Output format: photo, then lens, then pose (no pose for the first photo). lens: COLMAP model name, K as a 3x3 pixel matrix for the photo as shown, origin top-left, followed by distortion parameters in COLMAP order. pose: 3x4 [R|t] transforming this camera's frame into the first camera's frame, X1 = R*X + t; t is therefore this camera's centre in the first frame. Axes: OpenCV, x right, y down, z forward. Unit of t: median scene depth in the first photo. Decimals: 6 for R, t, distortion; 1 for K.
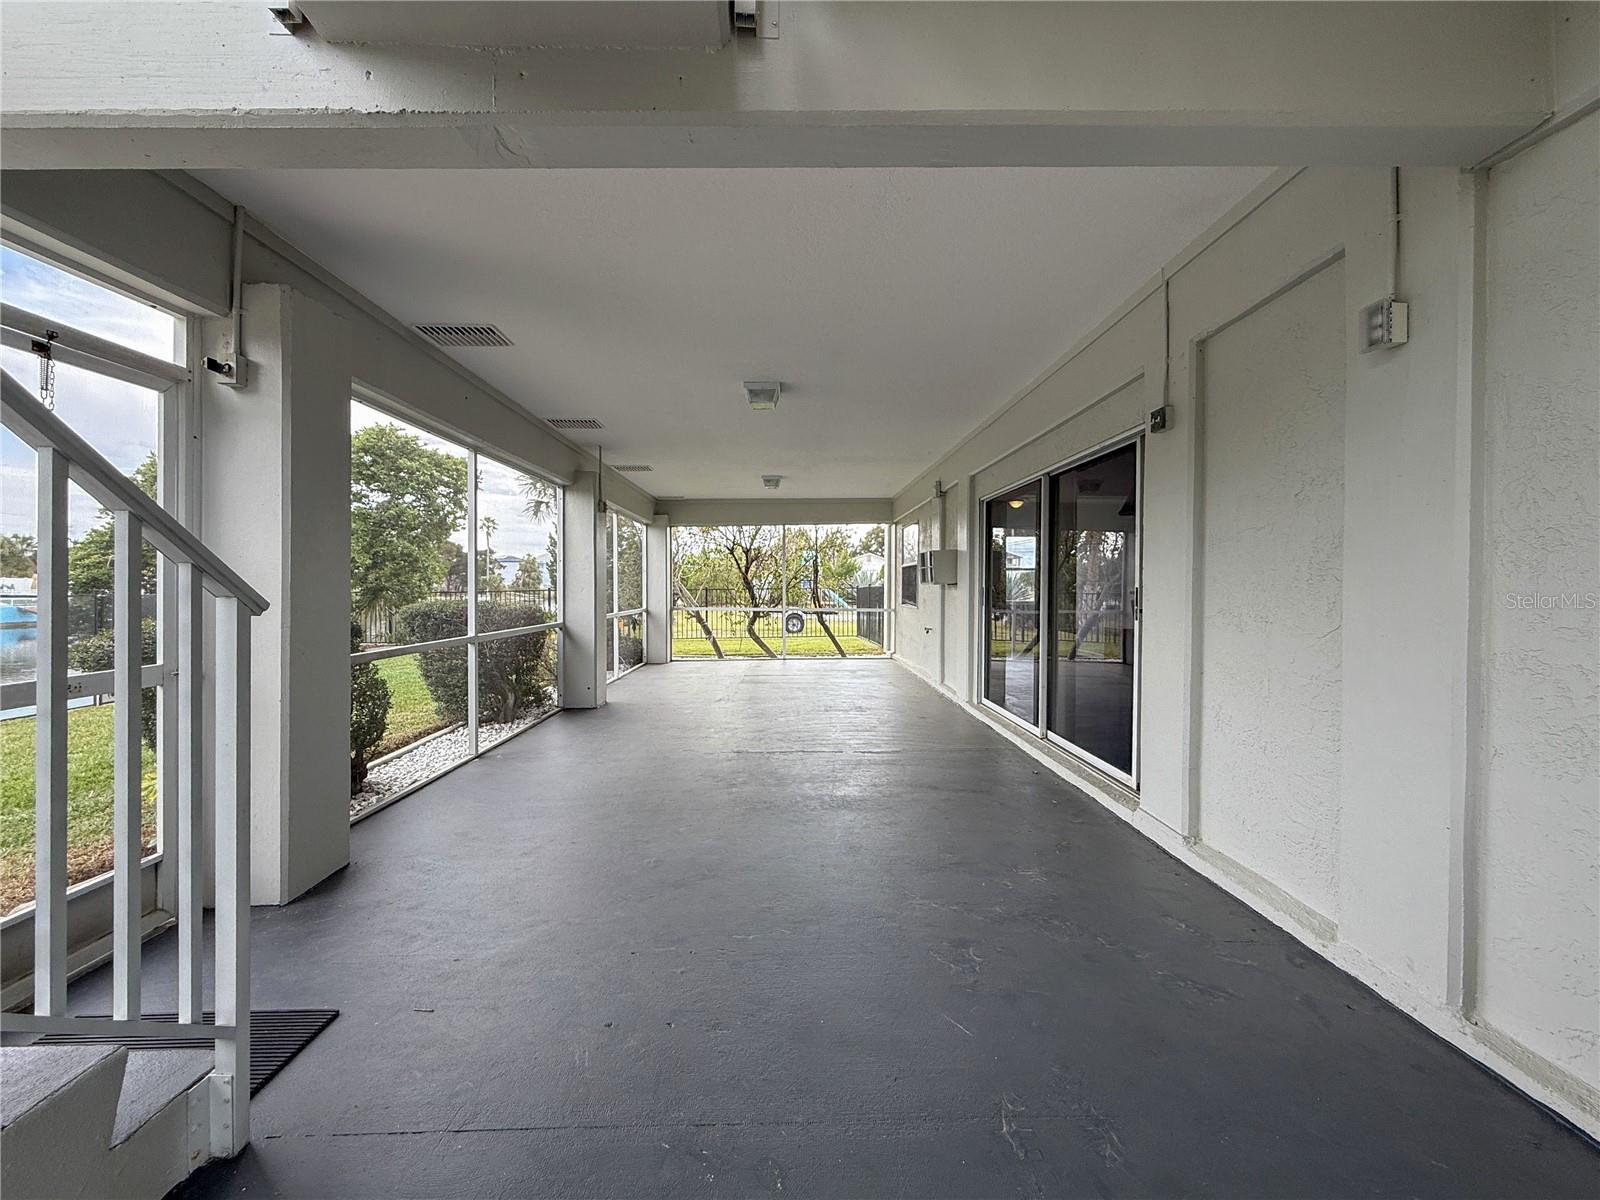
lens RADIAL K [[671.1, 0, 796.7], [0, 671.1, 587.1], [0, 0, 1]] dist [0.000376, -0.000155]
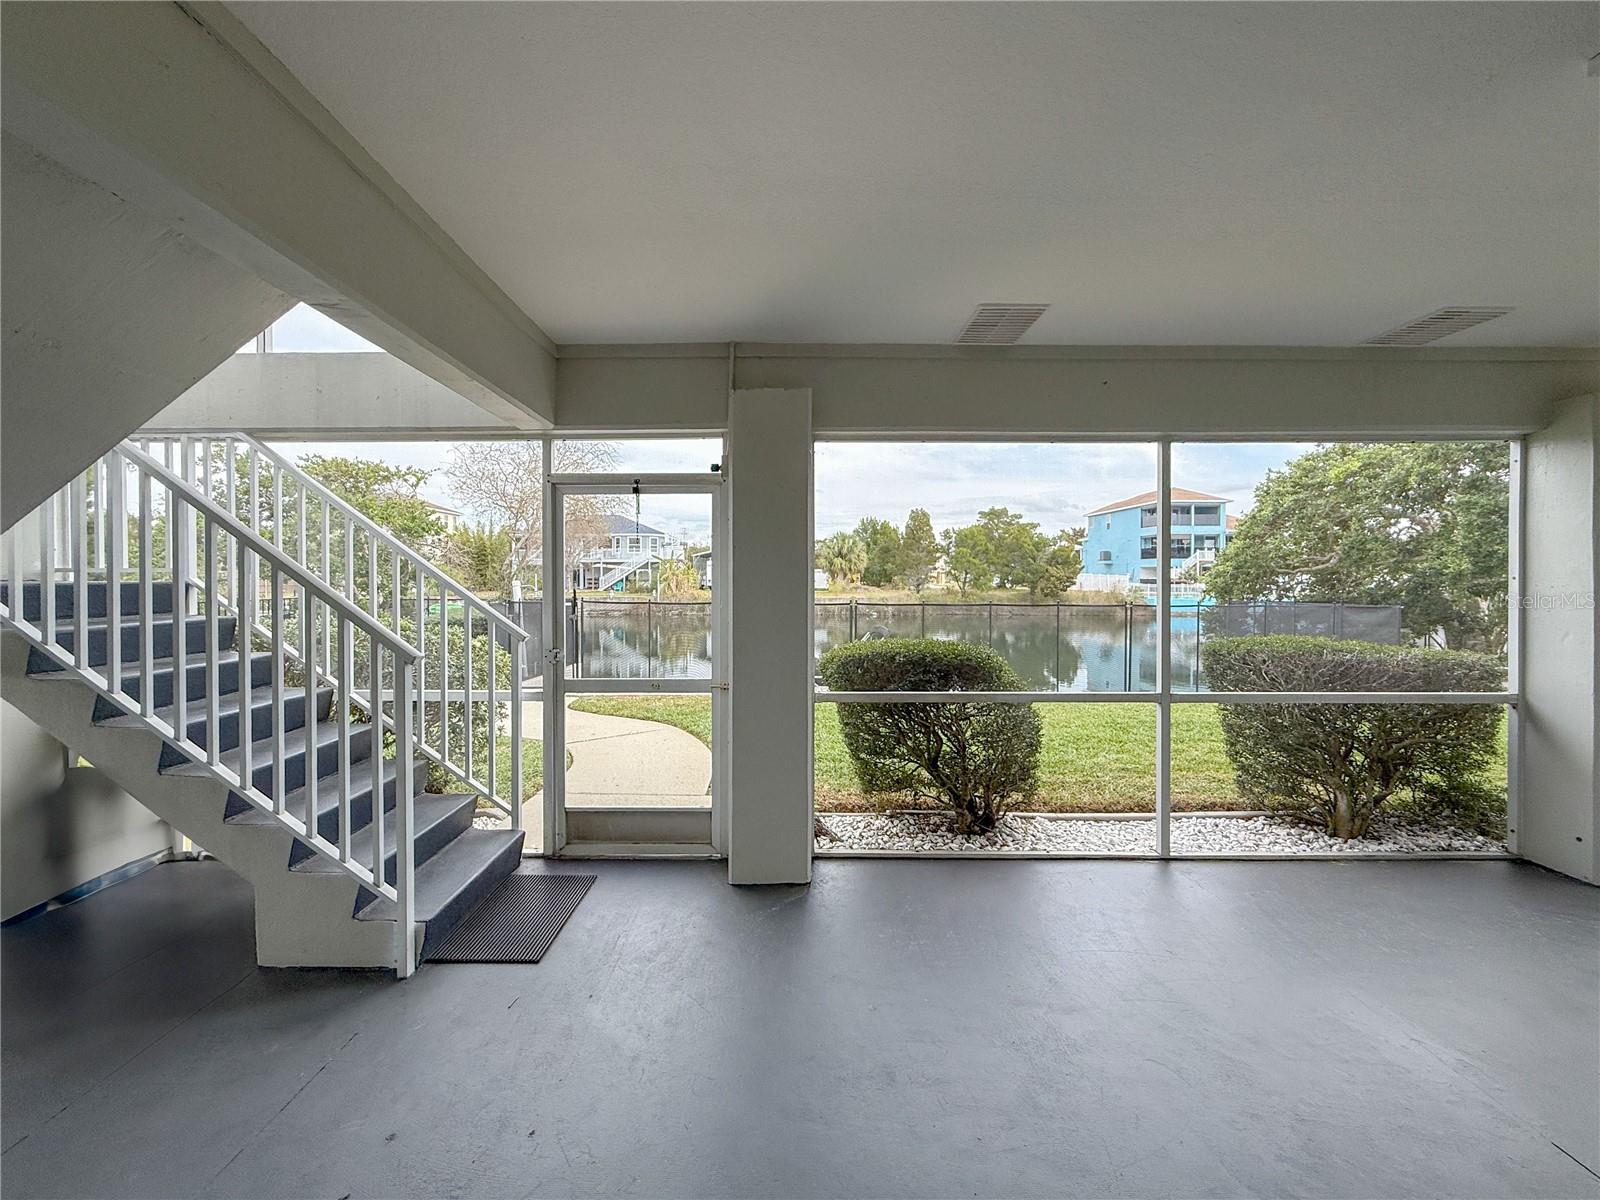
lens RADIAL K [[644.7, 0, 795.2], [0, 644.7, 579.9], [0, 0, 1]] dist [-0.000529, 0.000041]
pose [[-0.017072, 0.000811, -0.999854, 0.169025], [-0.001402, 0.999999, 0.000835, -0.037233], [0.999853, 0.001416, -0.017071, 0.438075]]
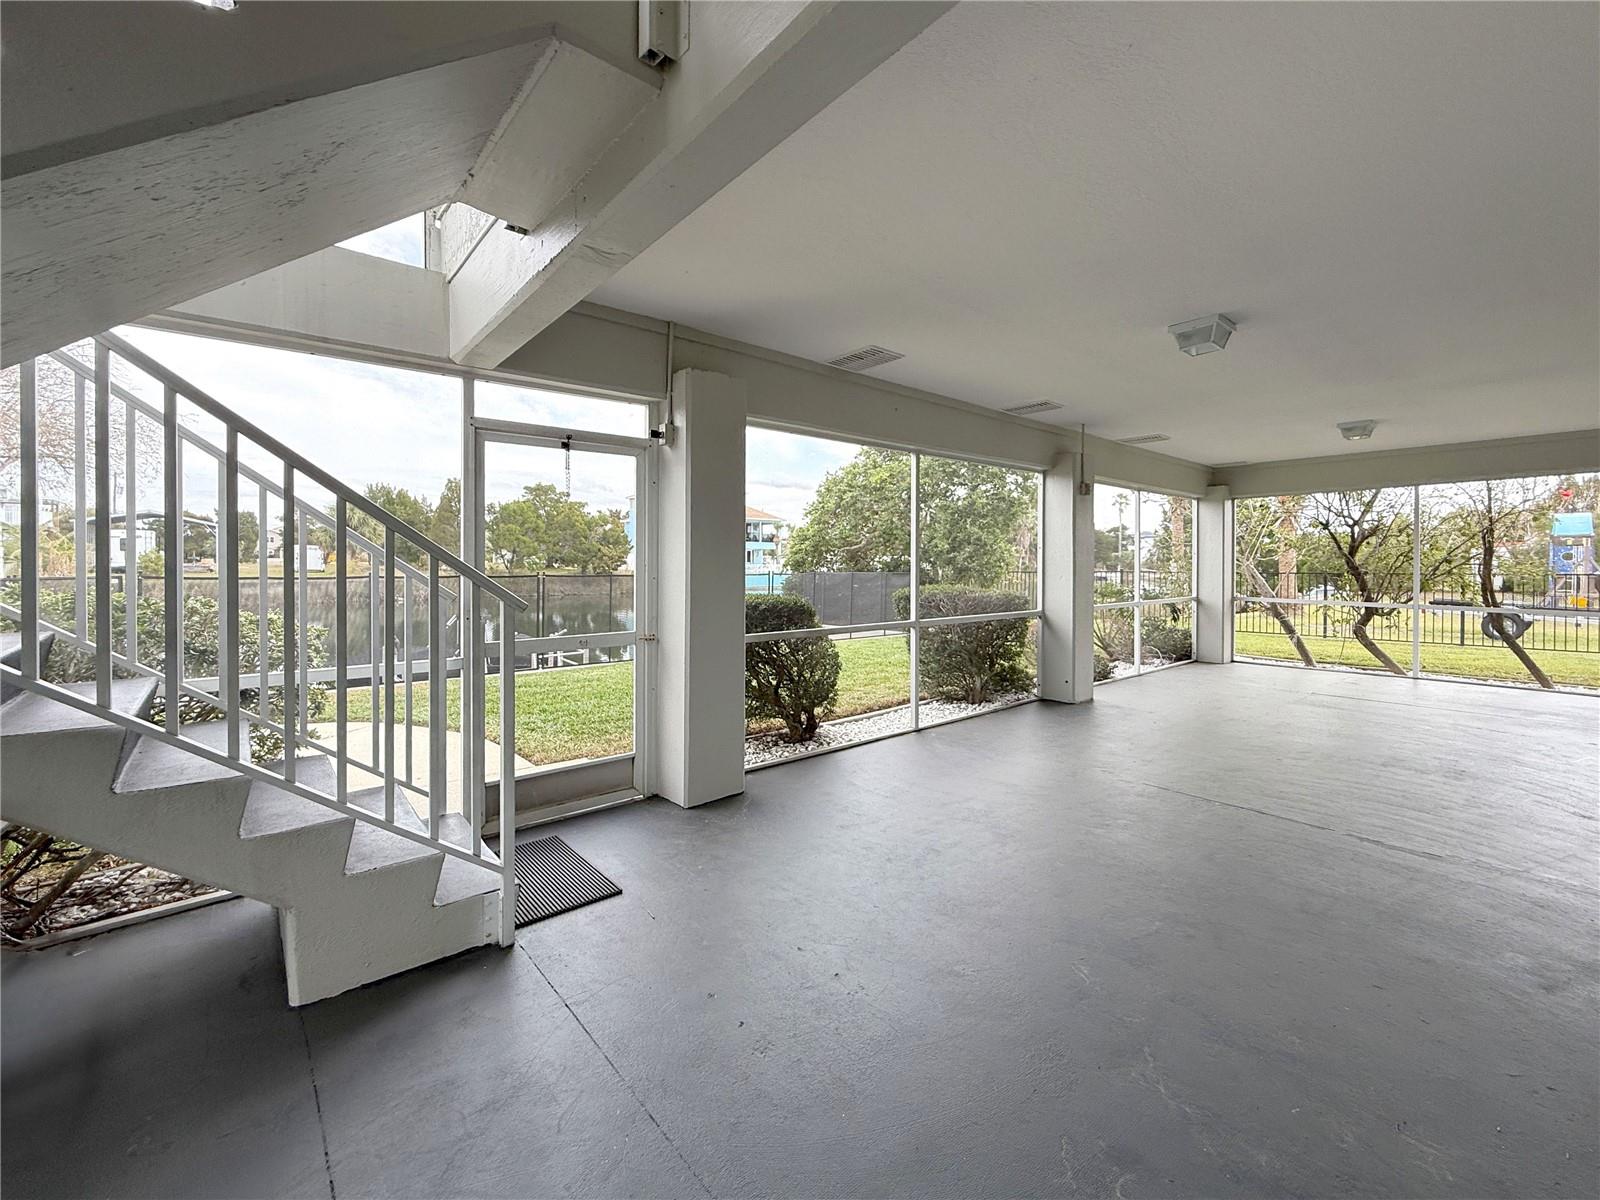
lens RADIAL K [[667.3, 0, 807.6], [0, 667.3, 564.5], [0, 0, 1]] dist [0.001429, 0.000058]
pose [[0.637362, 0.005980, -0.770541, 0.183605], [-0.004036, 0.999982, 0.004422, -0.017603], [0.770554, 0.000292, 0.637375, 0.115521]]
